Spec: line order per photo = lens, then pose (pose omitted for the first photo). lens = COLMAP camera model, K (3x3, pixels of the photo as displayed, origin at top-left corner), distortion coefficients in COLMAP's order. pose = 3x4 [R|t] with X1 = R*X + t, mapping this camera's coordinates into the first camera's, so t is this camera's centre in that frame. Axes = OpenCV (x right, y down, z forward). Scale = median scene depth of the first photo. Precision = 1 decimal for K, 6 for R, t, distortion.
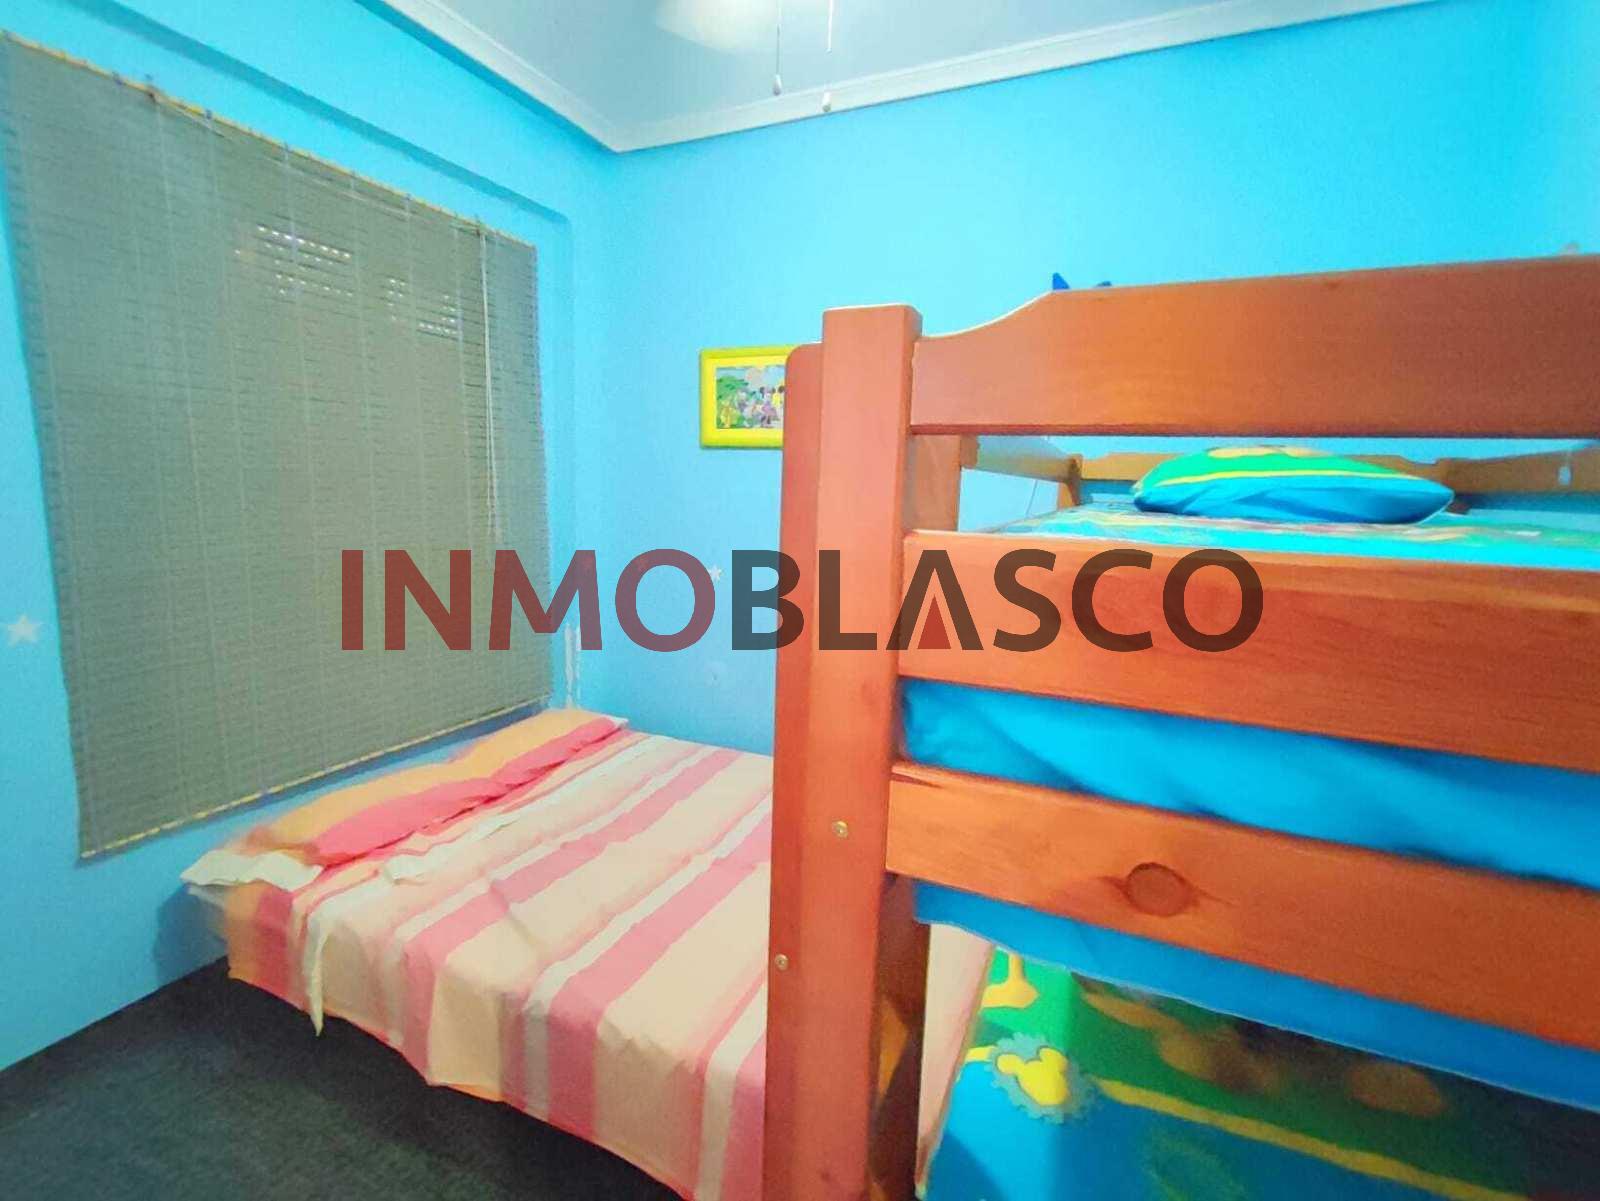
lens RADIAL K [[736.0, 0, 789.0], [0, 736.0, 593.7], [0, 0, 1]] dist [-0.001989, 0.011030]
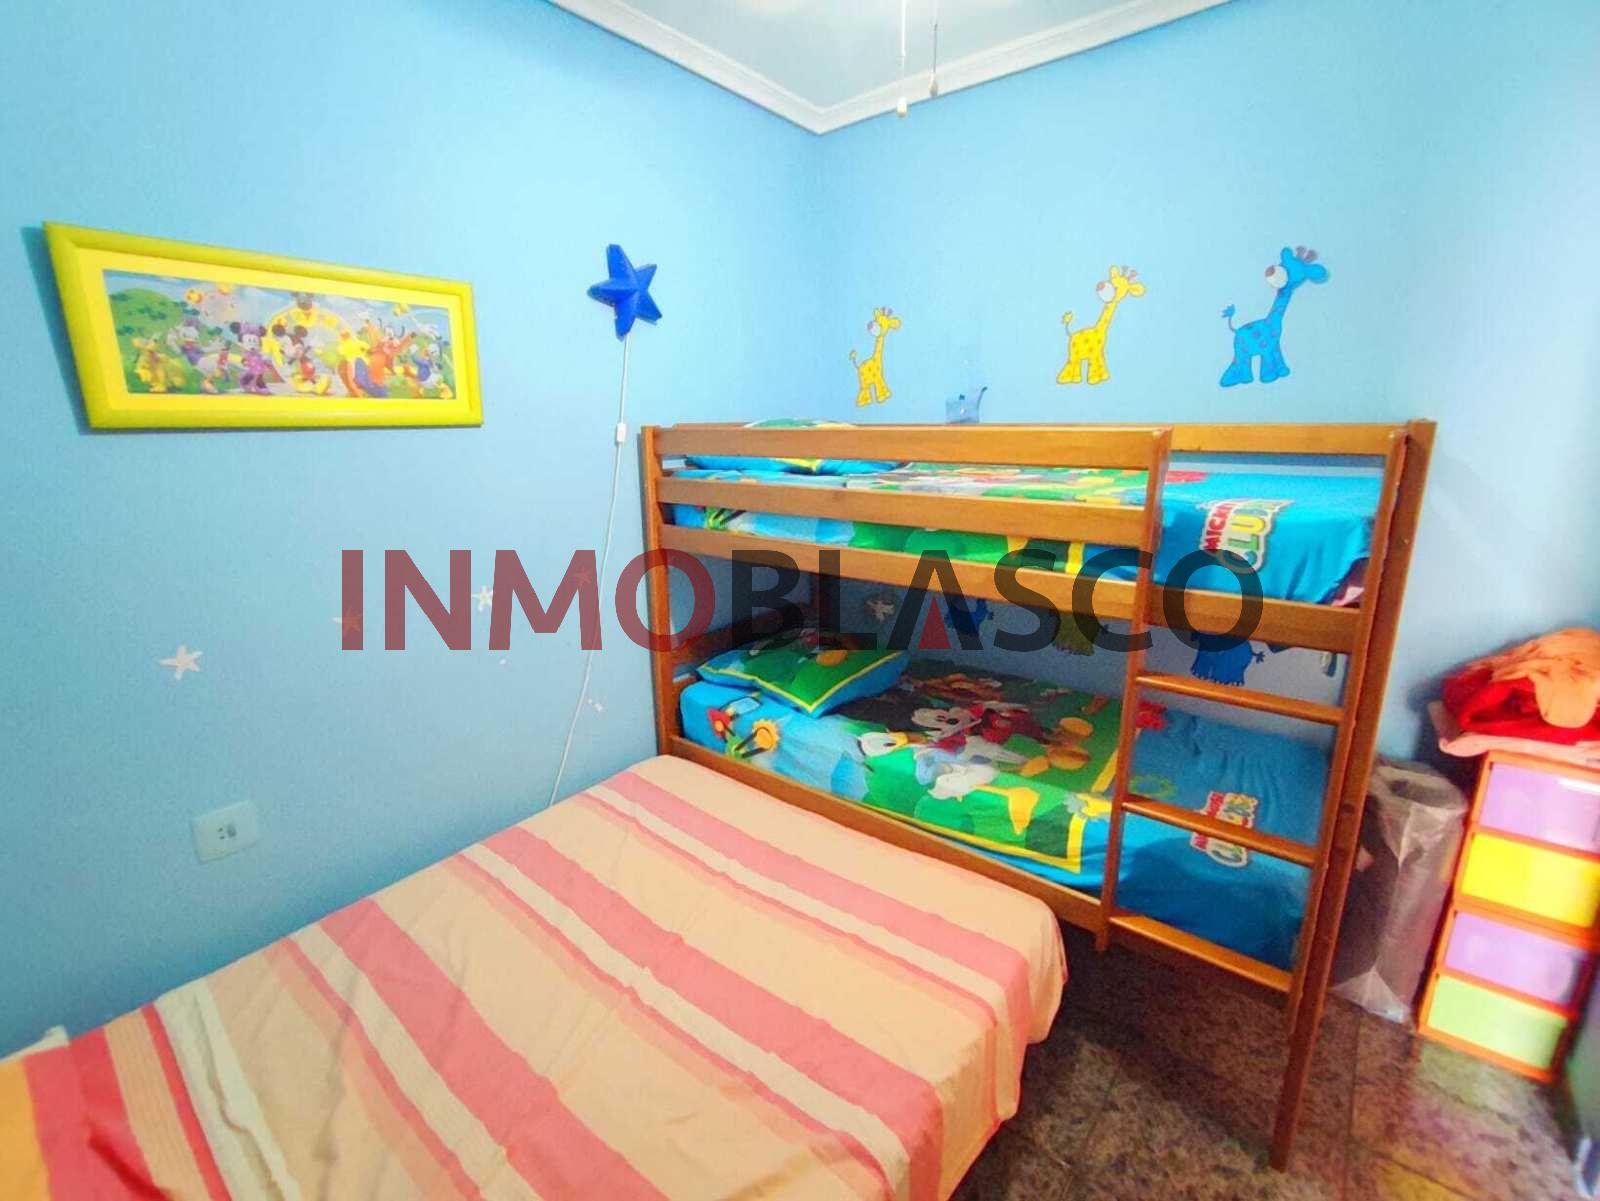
lens RADIAL K [[736.0, 0, 789.0], [0, 736.0, 593.7], [0, 0, 1]] dist [-0.001989, 0.011030]
pose [[0.249928, -0.259710, 0.932784, -0.513753], [0.162241, 0.960970, 0.224087, -0.133303], [-0.954575, 0.095330, 0.282309, 0.434521]]
